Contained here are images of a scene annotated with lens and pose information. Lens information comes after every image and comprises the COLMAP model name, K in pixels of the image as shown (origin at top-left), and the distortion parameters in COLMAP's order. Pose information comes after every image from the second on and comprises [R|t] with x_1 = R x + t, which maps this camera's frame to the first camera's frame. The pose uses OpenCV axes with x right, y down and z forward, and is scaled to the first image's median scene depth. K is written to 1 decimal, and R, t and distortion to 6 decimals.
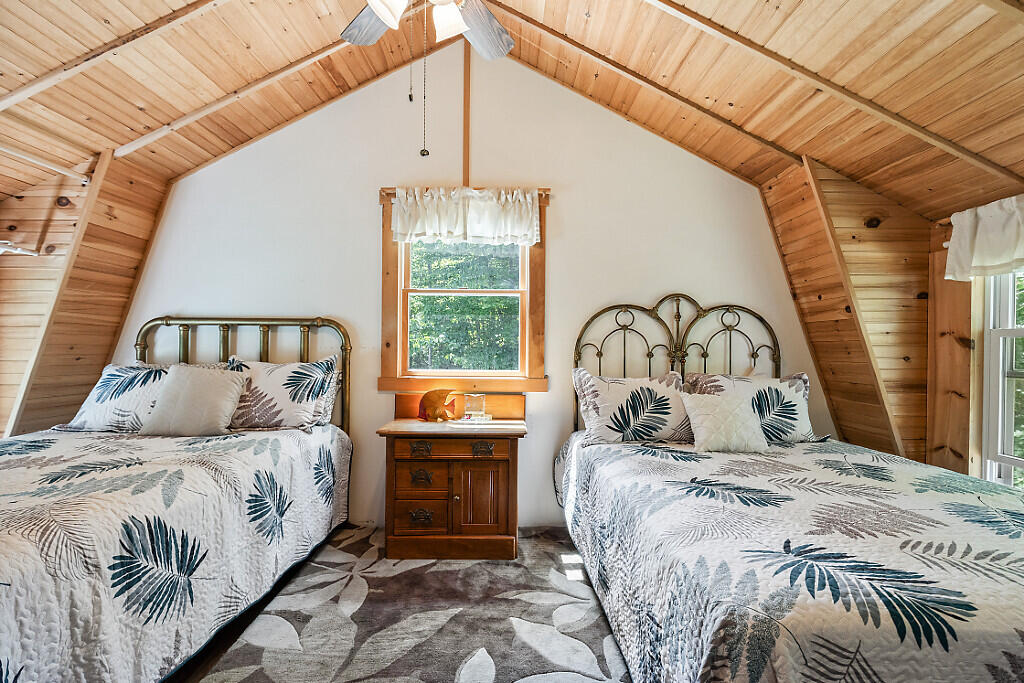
lens RADIAL K [[460.1, 0, 506.4], [0, 460.1, 349.4], [0, 0, 1]] dist [-0.001000, 0.000923]
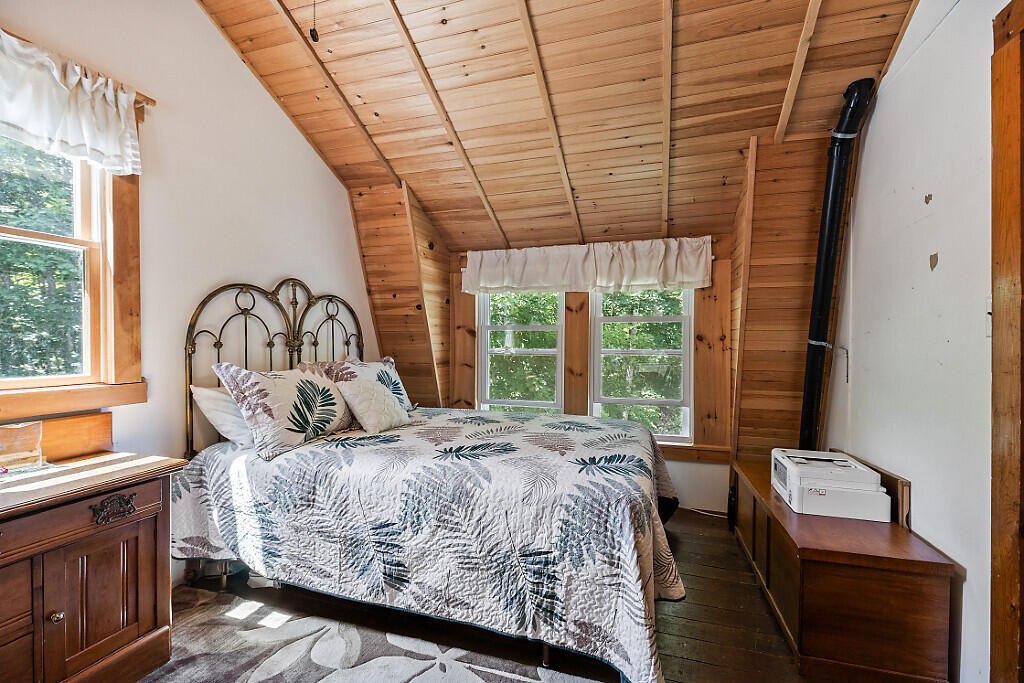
lens RADIAL K [[460.1, 0, 508.1], [0, 460.1, 345.9], [0, 0, 1]] dist [-0.001000, 0.000923]
pose [[0.321131, -0.020245, 0.946818, -0.429840], [0.001698, 0.999782, 0.020802, -0.003103], [-0.947033, -0.005072, 0.321096, 0.326499]]
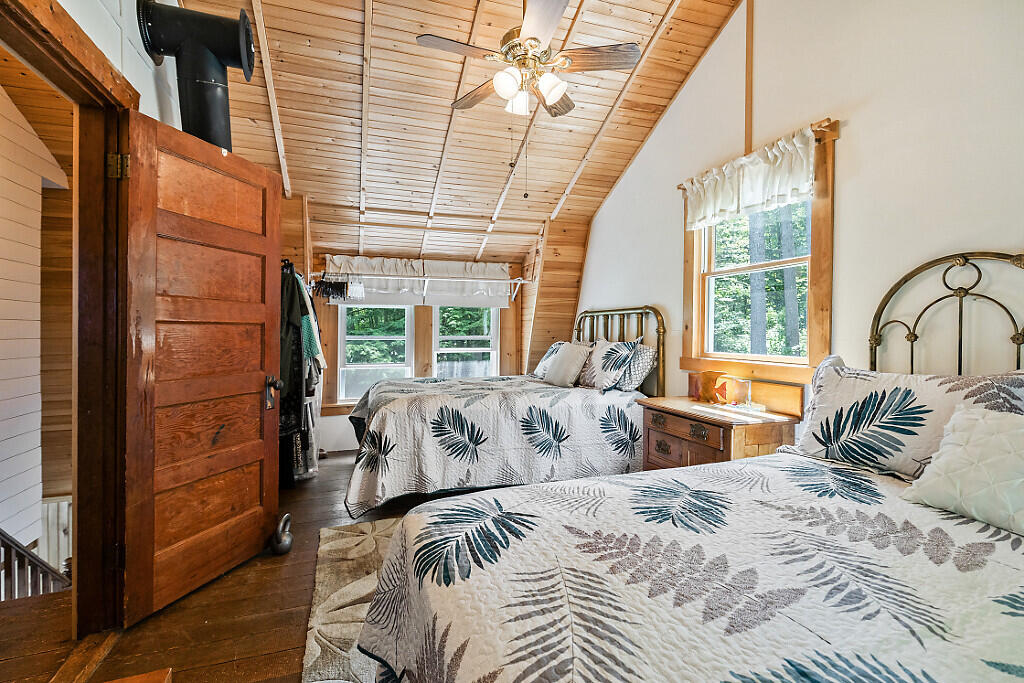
lens RADIAL K [[460.1, 0, 508.8], [0, 460.1, 334.1], [0, 0, 1]] dist [-0.001000, 0.000923]
pose [[0.328146, -0.001222, -0.944626, 0.715972], [-0.003740, 0.999990, -0.002593, 0.011747], [0.944620, 0.004384, 0.328138, 0.287838]]
